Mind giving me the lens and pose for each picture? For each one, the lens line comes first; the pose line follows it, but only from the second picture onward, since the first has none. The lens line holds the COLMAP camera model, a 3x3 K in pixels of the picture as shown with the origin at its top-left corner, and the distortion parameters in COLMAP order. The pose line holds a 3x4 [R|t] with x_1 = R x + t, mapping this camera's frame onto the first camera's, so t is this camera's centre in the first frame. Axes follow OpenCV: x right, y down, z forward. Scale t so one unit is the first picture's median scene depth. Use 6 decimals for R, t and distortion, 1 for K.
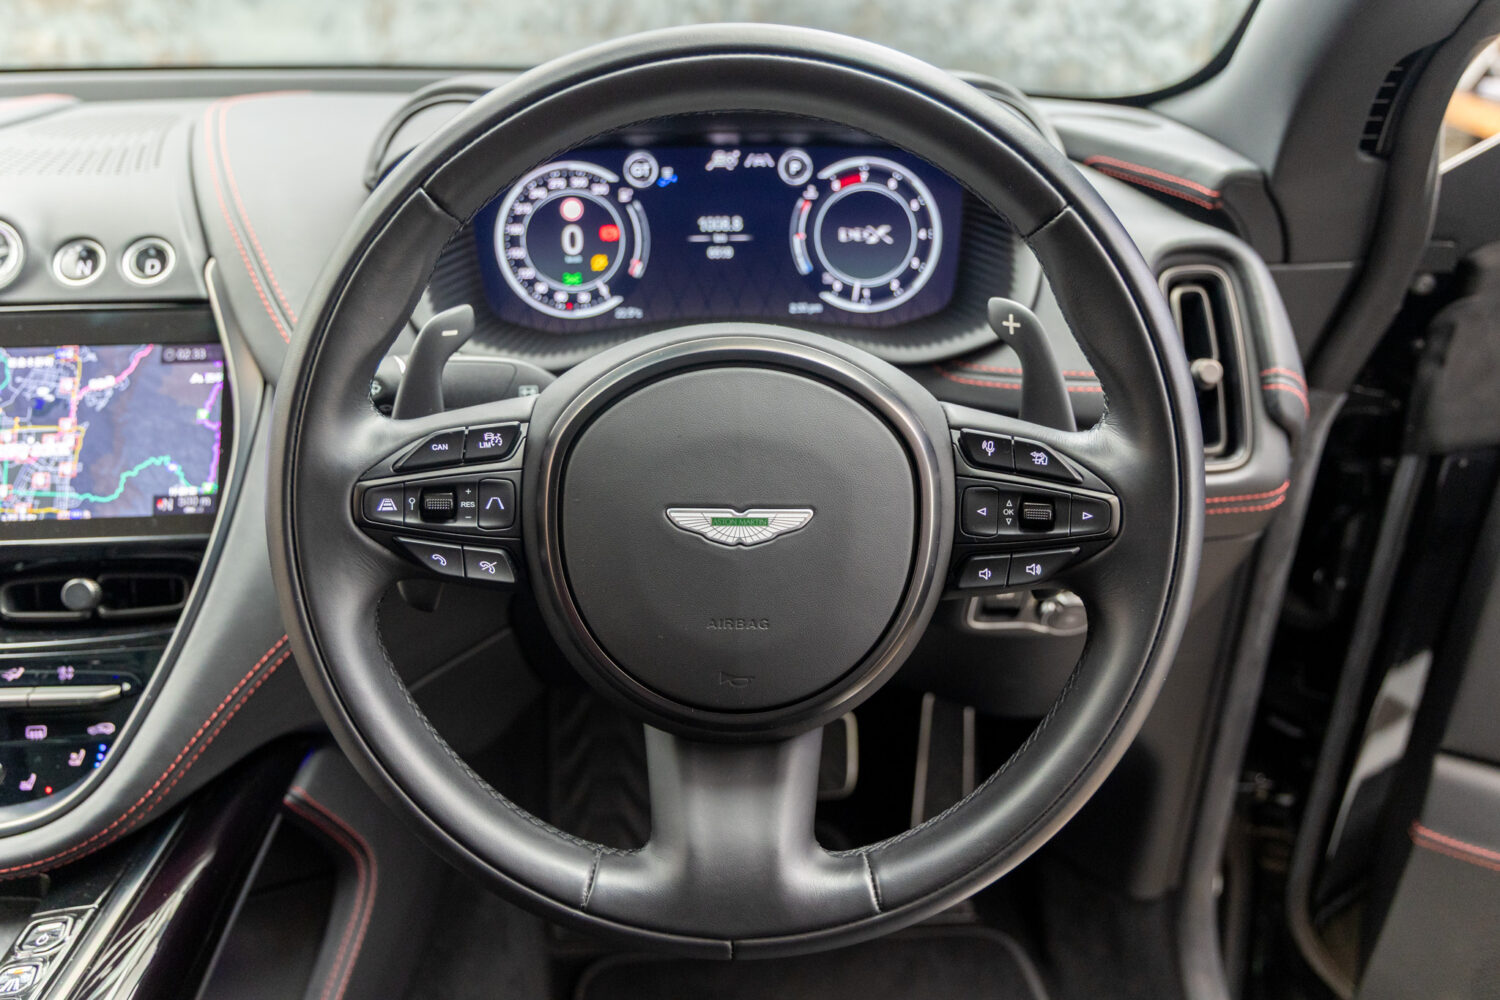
lens RADIAL K [[1258.3, 0, 750.0], [0, 1258.3, 500.0], [0, 0, 1]] dist [0.006465, -0.002147]
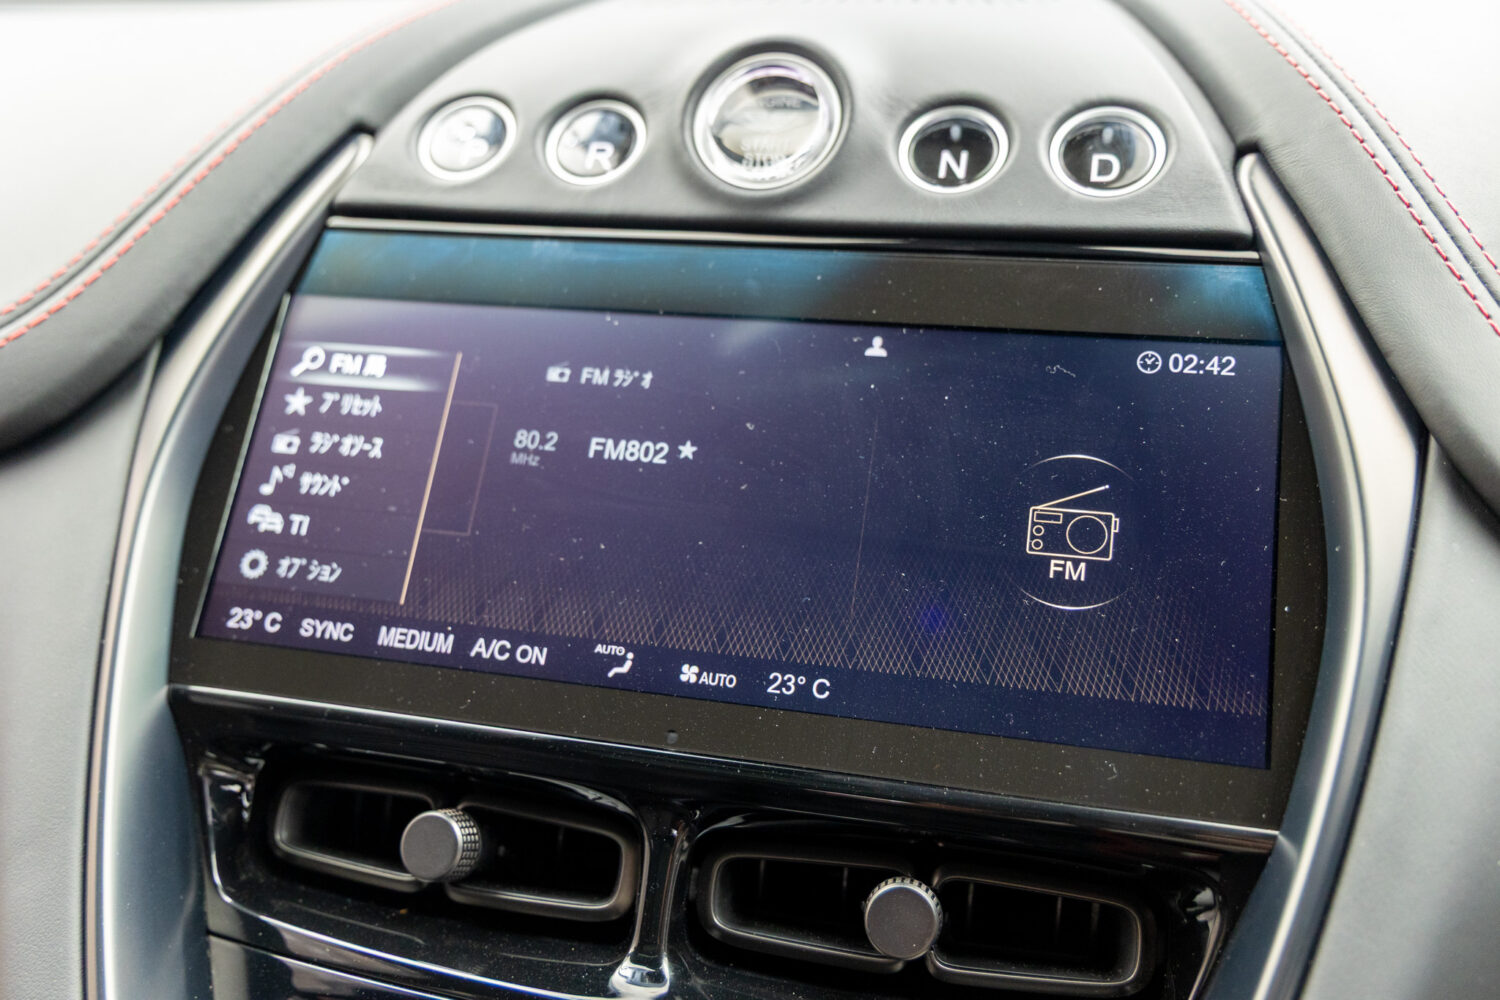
lens RADIAL K [[1326.8, 0, 757.8], [0, 1326.8, 498.7], [0, 0, 1]] dist [-0.013721, 0.001904]
pose [[0.953076, 0.104183, -0.284238, -0.412390], [-0.135195, 0.986566, -0.091709, -0.011066], [0.270865, 0.125833, 0.954357, 0.497778]]
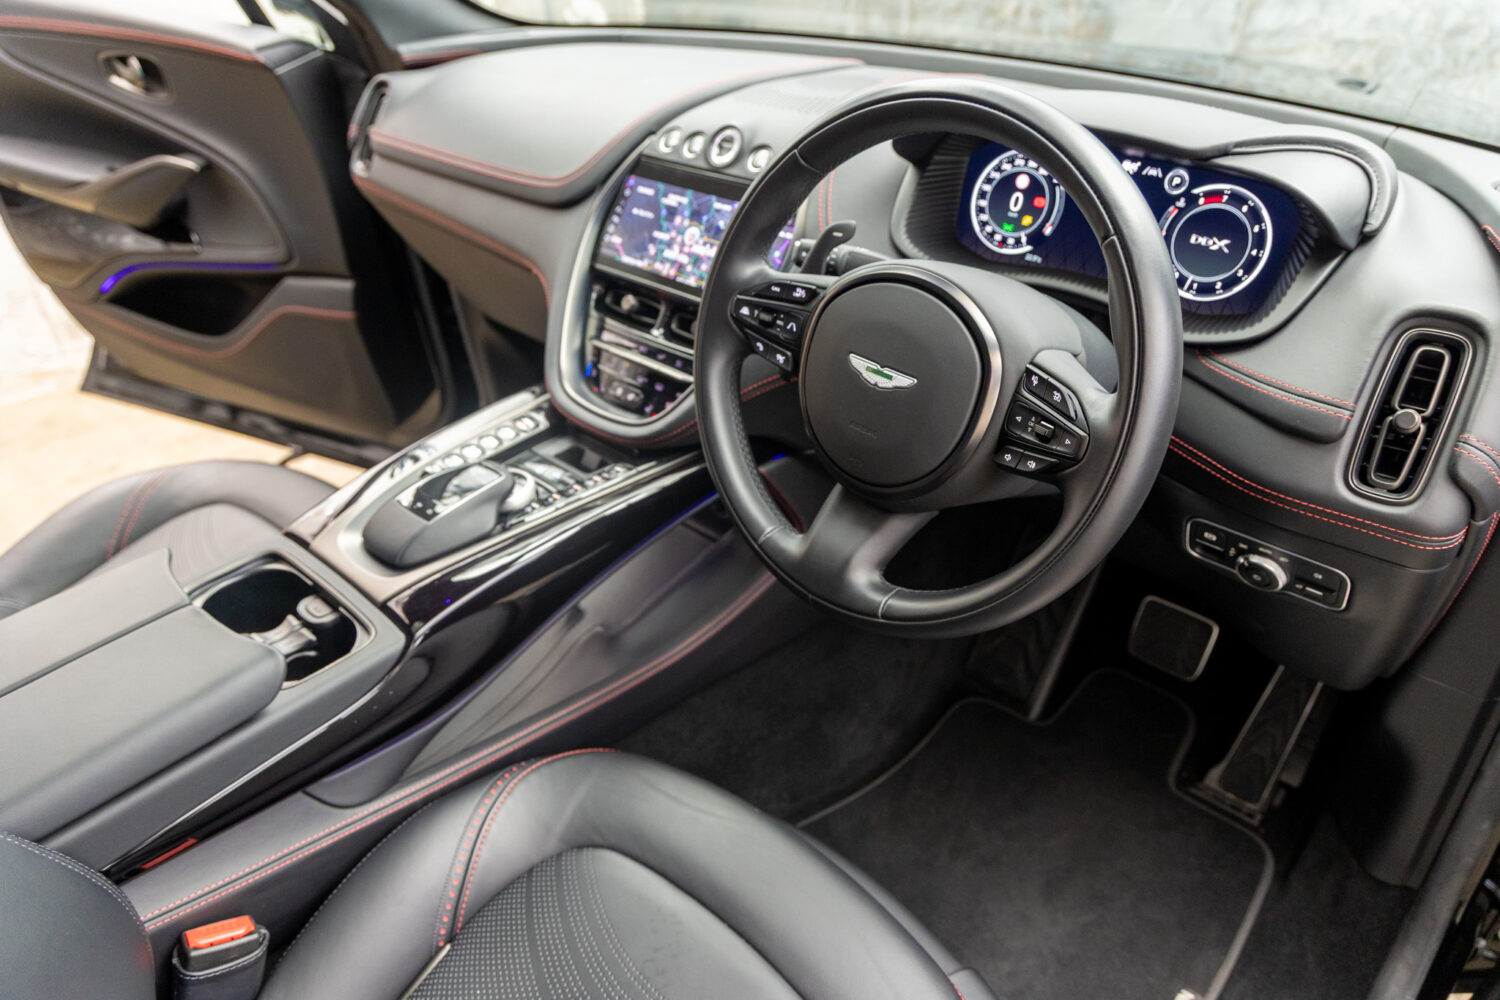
lens RADIAL K [[1001.4, 0, 767.8], [0, 1001.4, 505.5], [0, 0, 1]] dist [0.001401, -0.001436]
pose [[0.699889, 0.383791, -0.602379, 0.515054], [-0.307802, 0.923106, 0.230508, -0.055788], [0.644526, 0.024084, 0.764203, -0.100415]]
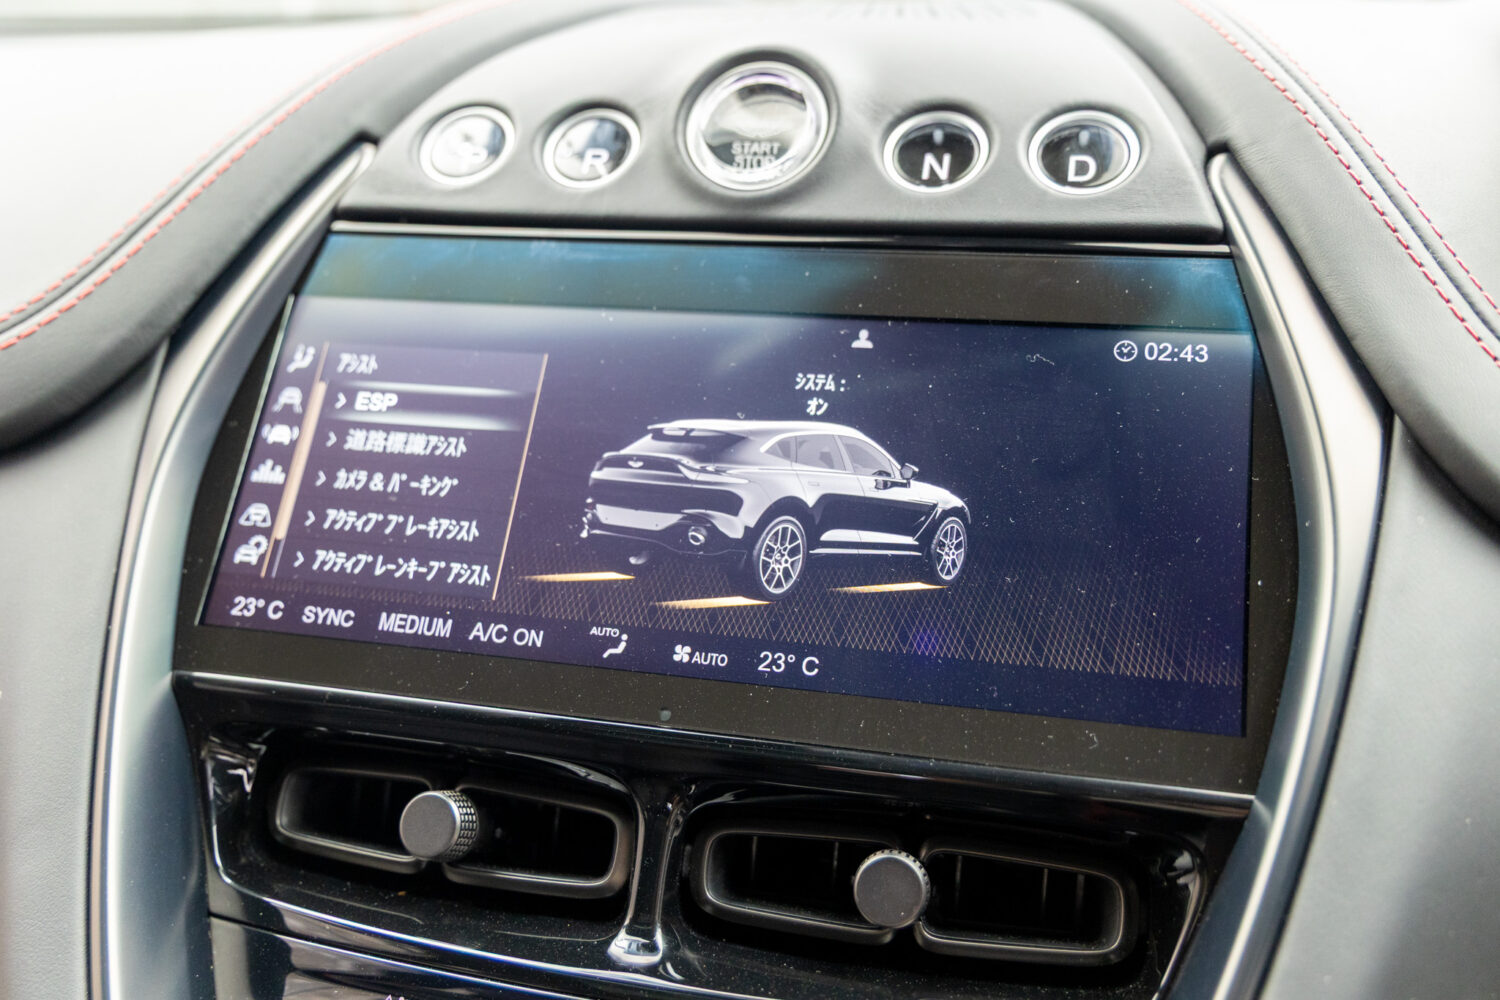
lens RADIAL K [[1326.8, 0, 757.8], [0, 1326.8, 498.7], [0, 0, 1]] dist [-0.013721, 0.001904]
pose [[0.954949, 0.091849, -0.282199, -0.406338], [-0.132035, 0.983098, -0.126826, 0.009026], [0.265780, 0.158372, 0.950936, 0.488364]]
